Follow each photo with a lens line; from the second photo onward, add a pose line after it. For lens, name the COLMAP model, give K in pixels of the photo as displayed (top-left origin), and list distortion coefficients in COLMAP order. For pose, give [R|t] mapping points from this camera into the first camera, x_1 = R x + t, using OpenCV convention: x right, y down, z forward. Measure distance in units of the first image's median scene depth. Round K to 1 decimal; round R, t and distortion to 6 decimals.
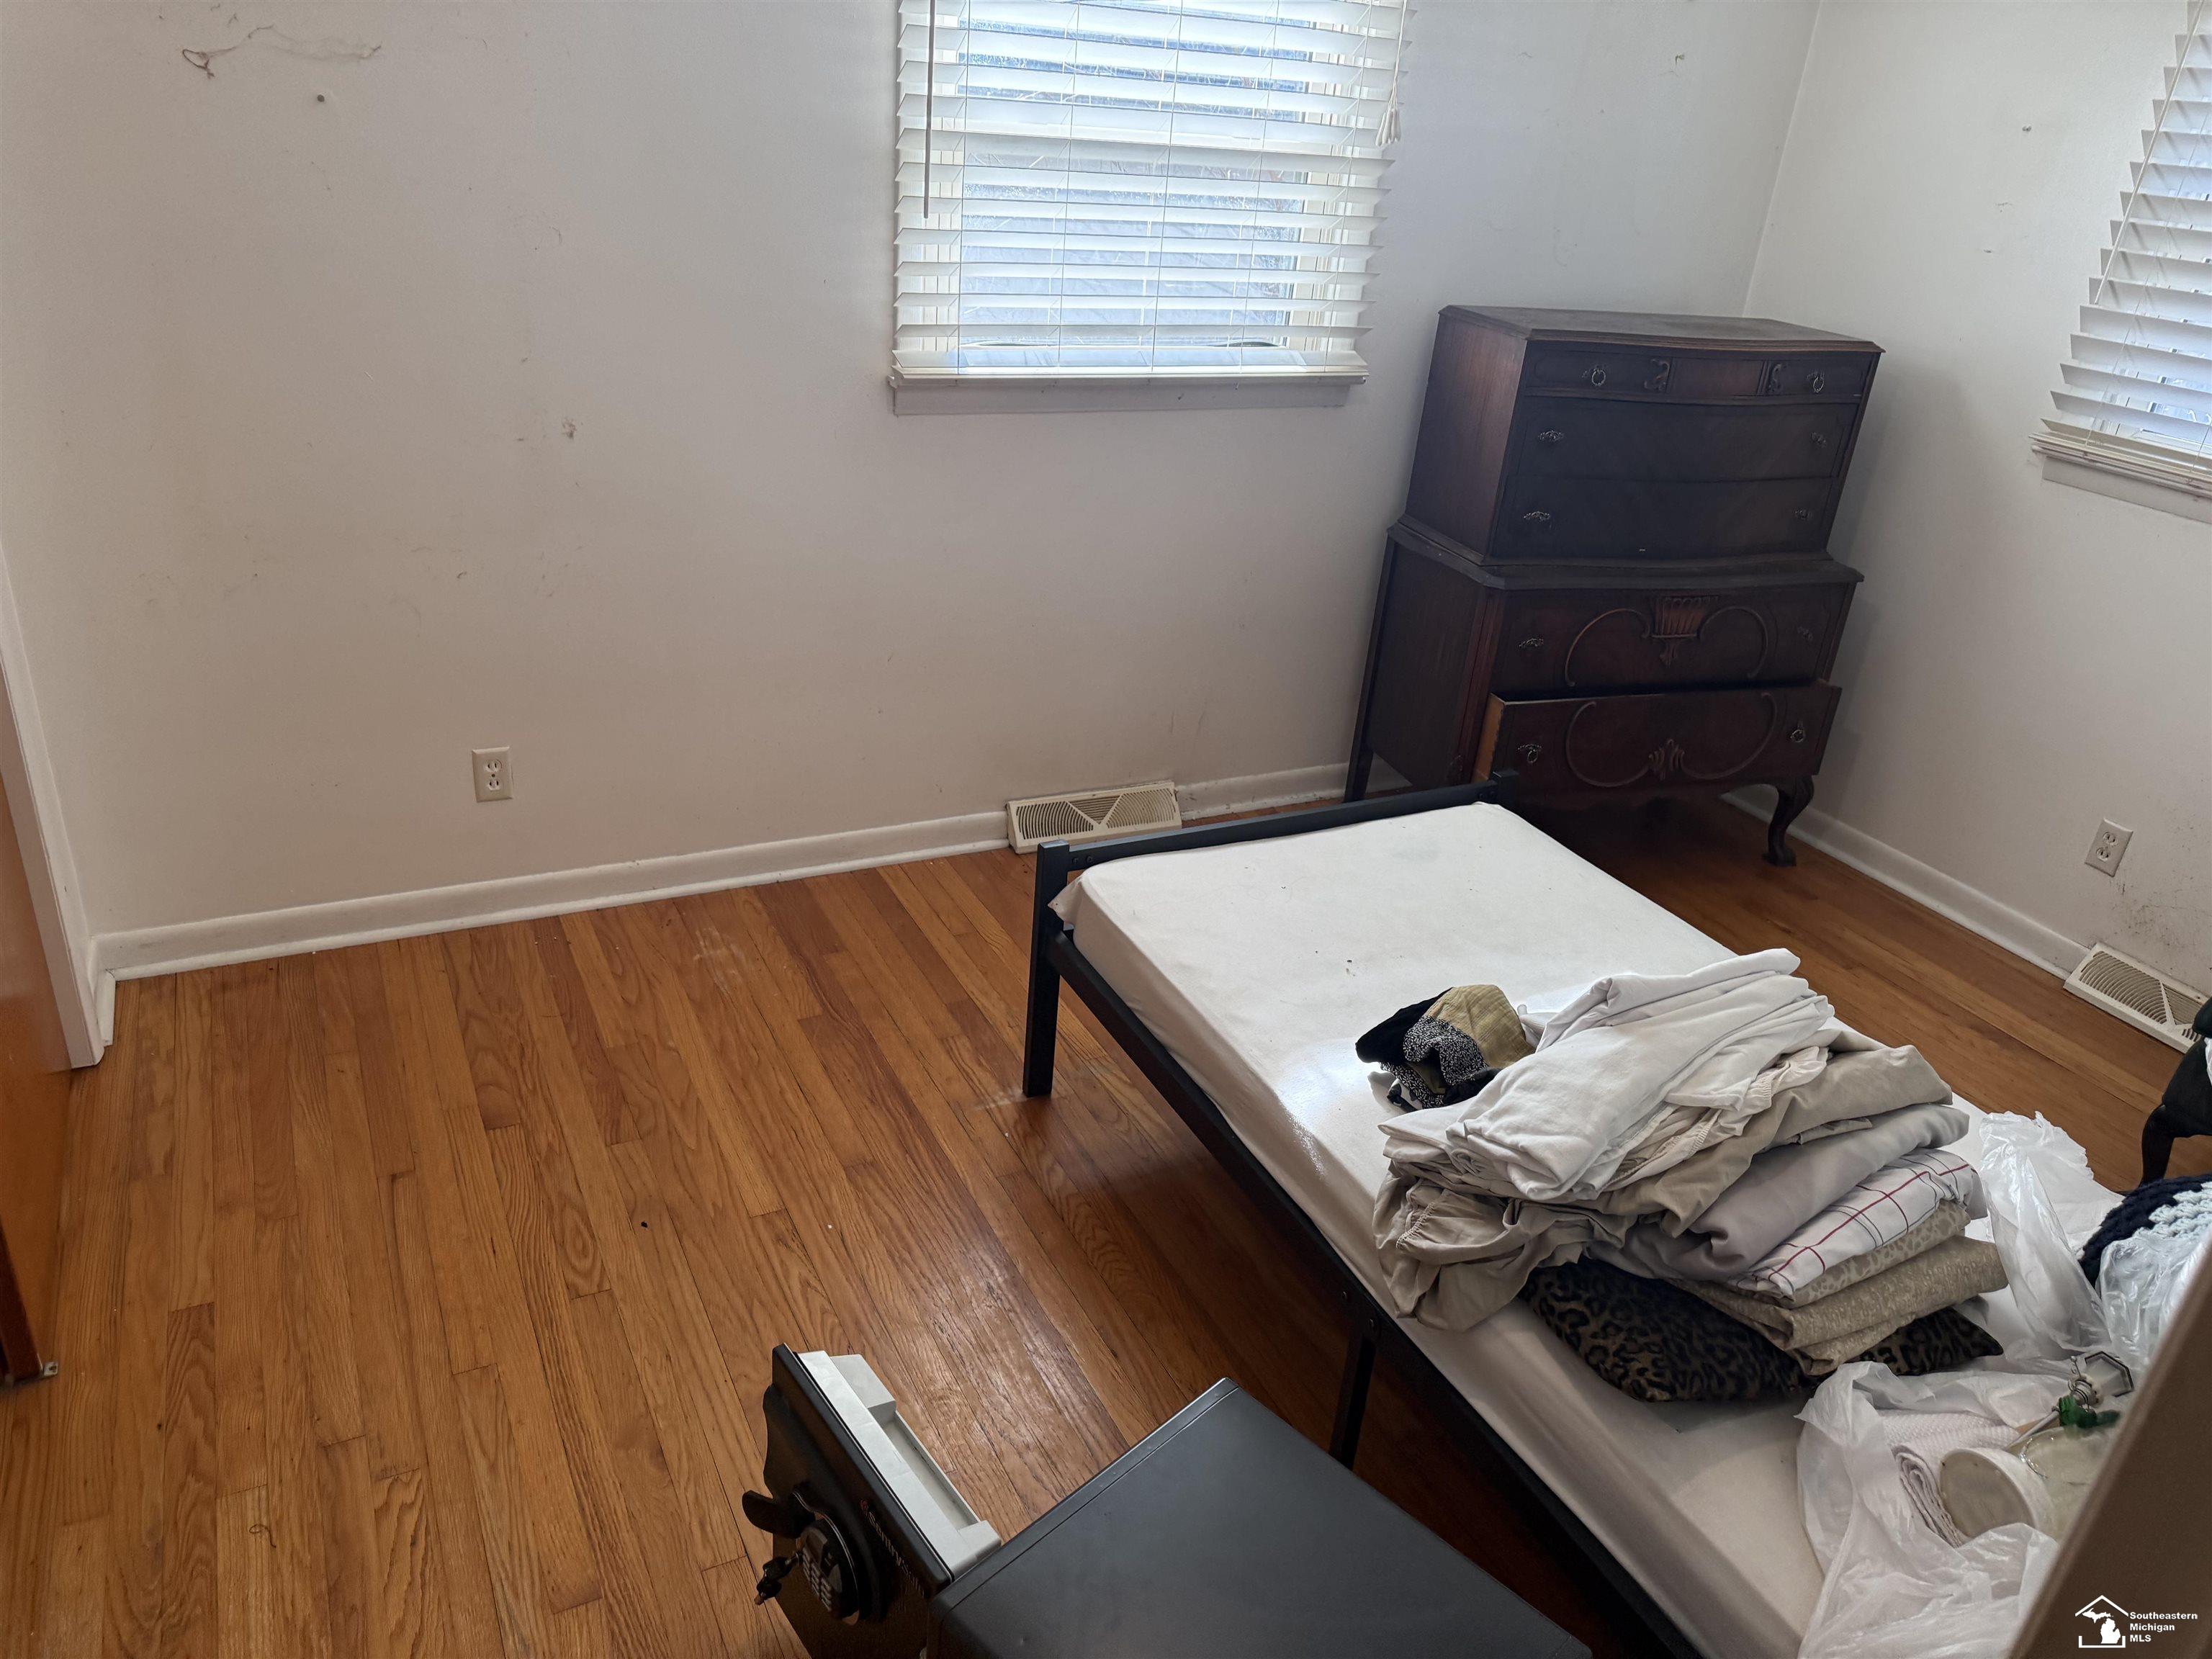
lens RADIAL K [[1569.0, 0, 1104.6], [0, 1569.0, 820.2], [0, 0, 1]] dist [0.092485, -0.092775]
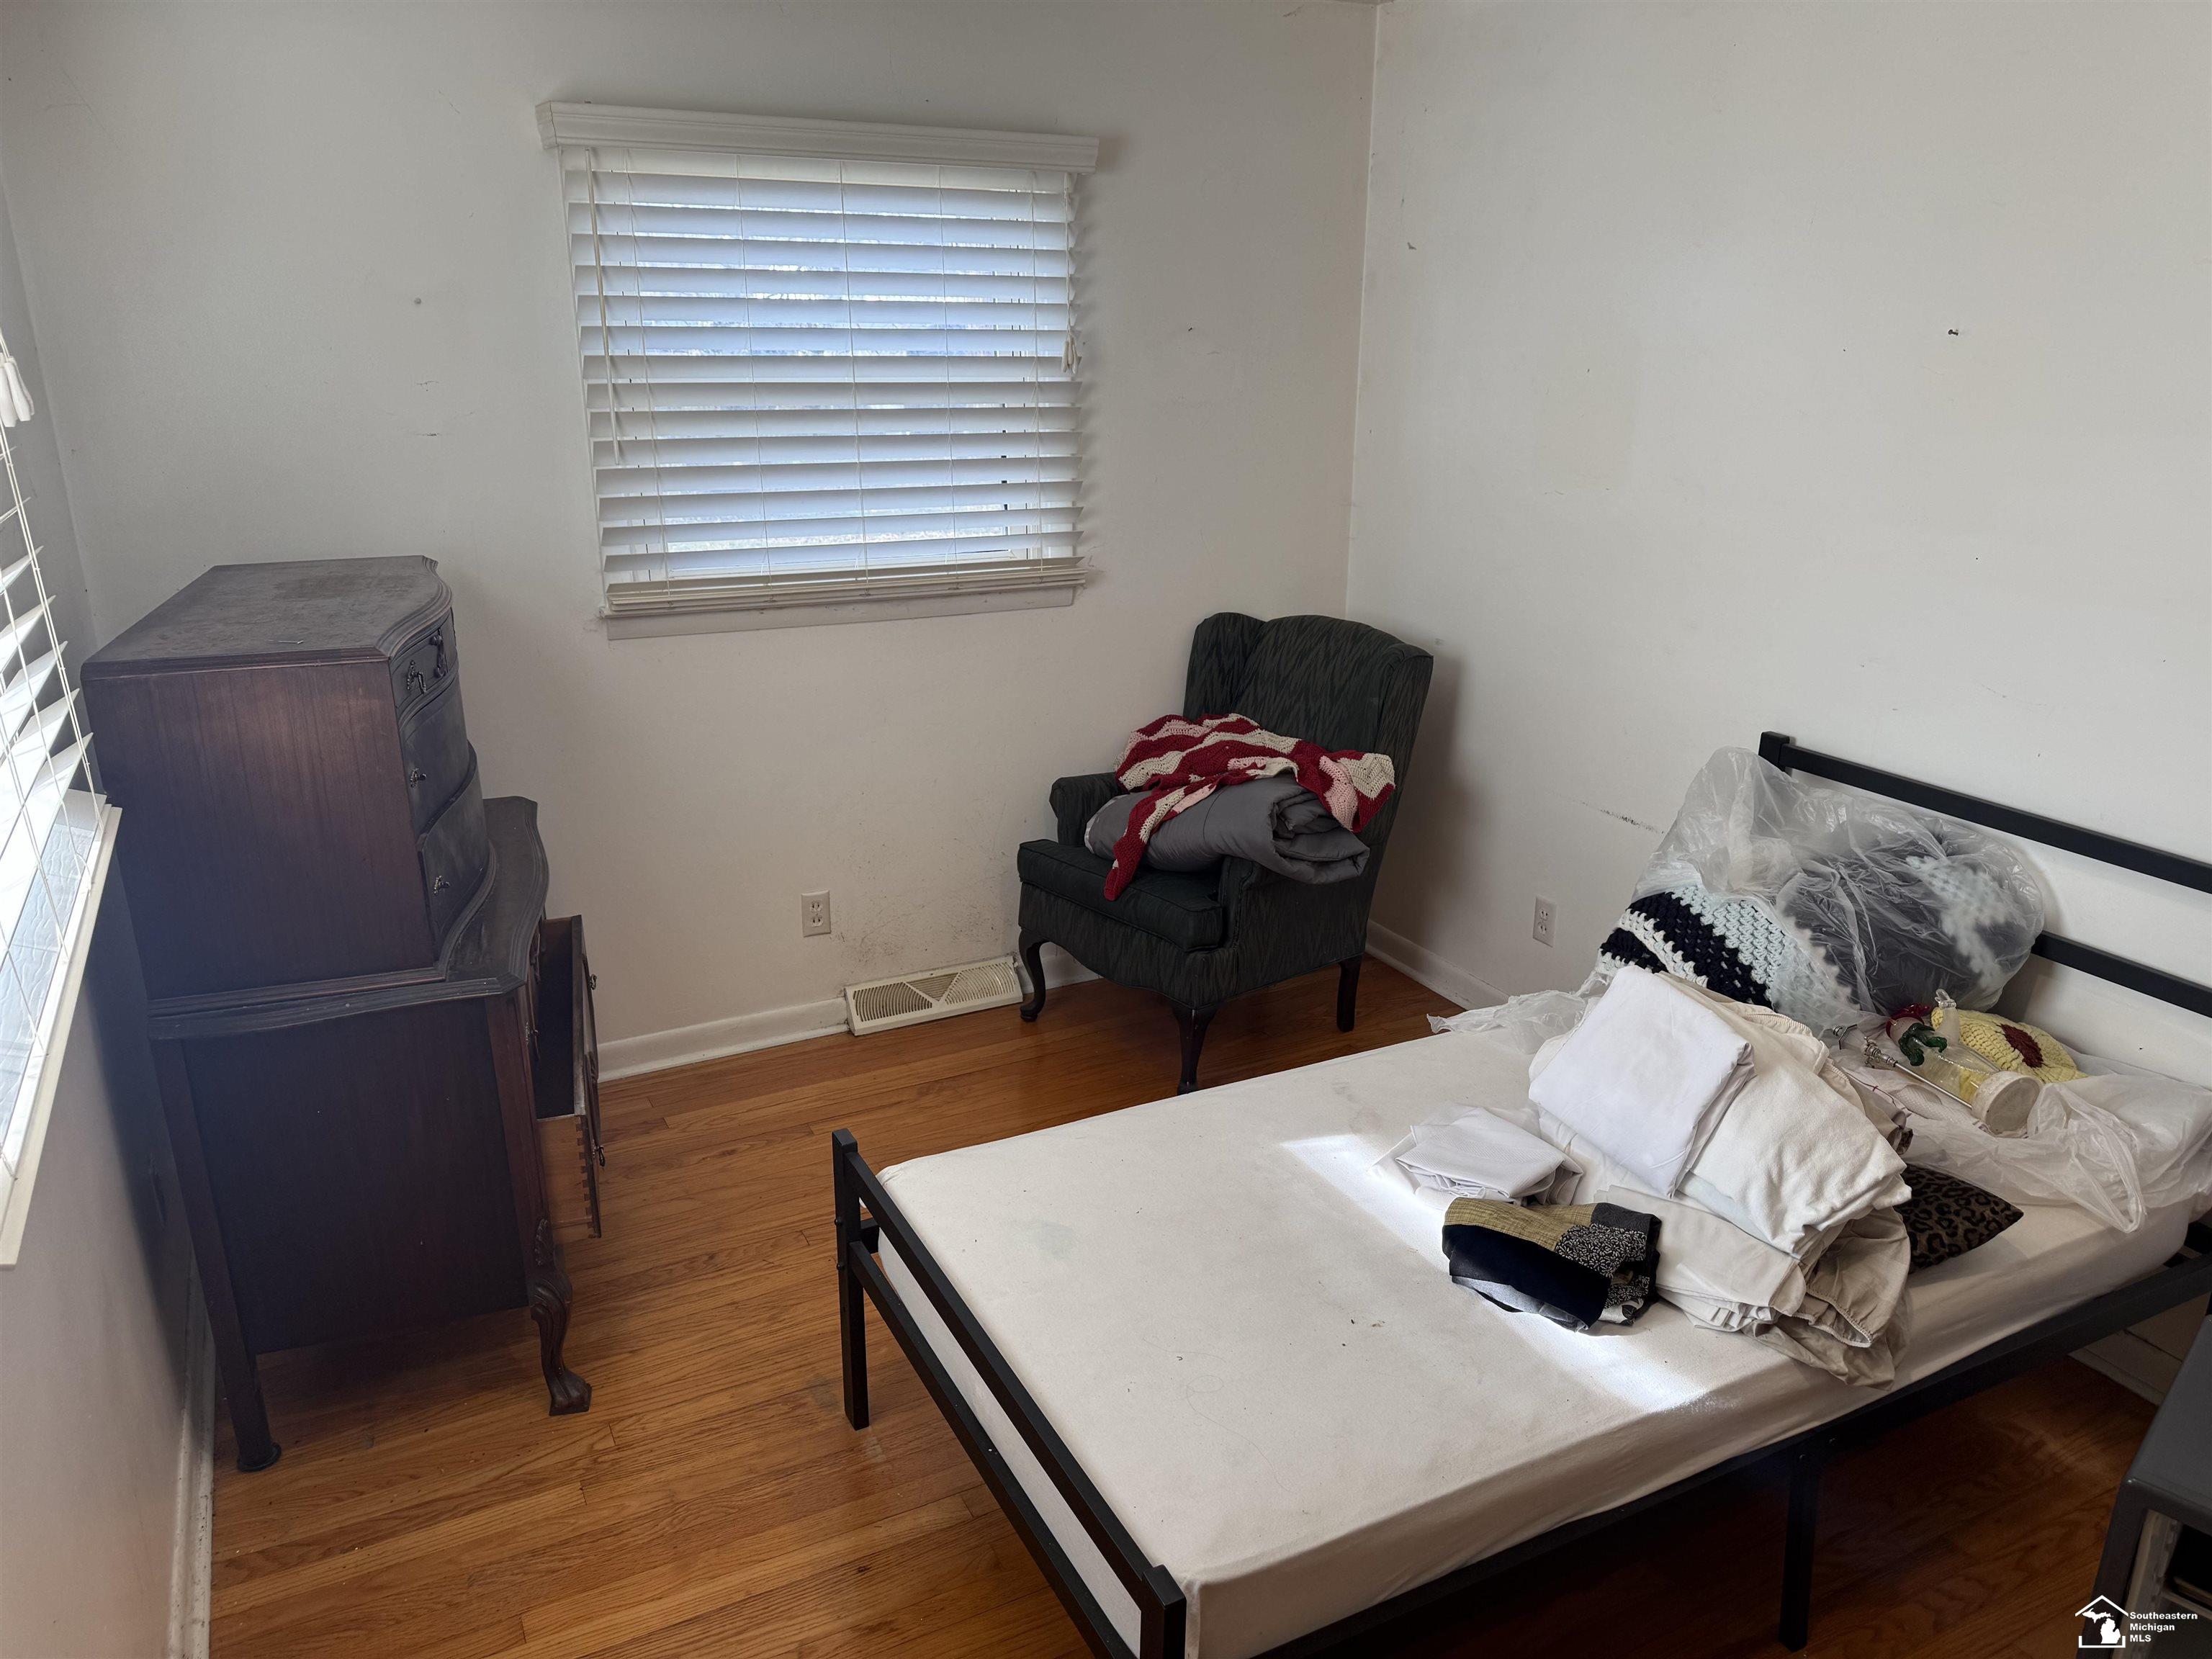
lens RADIAL K [[1569.0, 0, 1102.7], [0, 1569.0, 842.7], [0, 0, 1]] dist [0.092485, -0.092775]
pose [[-0.014661, -0.401309, 0.915825, -0.470506], [0.424442, 0.826810, 0.369098, -0.449692], [-0.905336, 0.394126, 0.158210, 0.822491]]
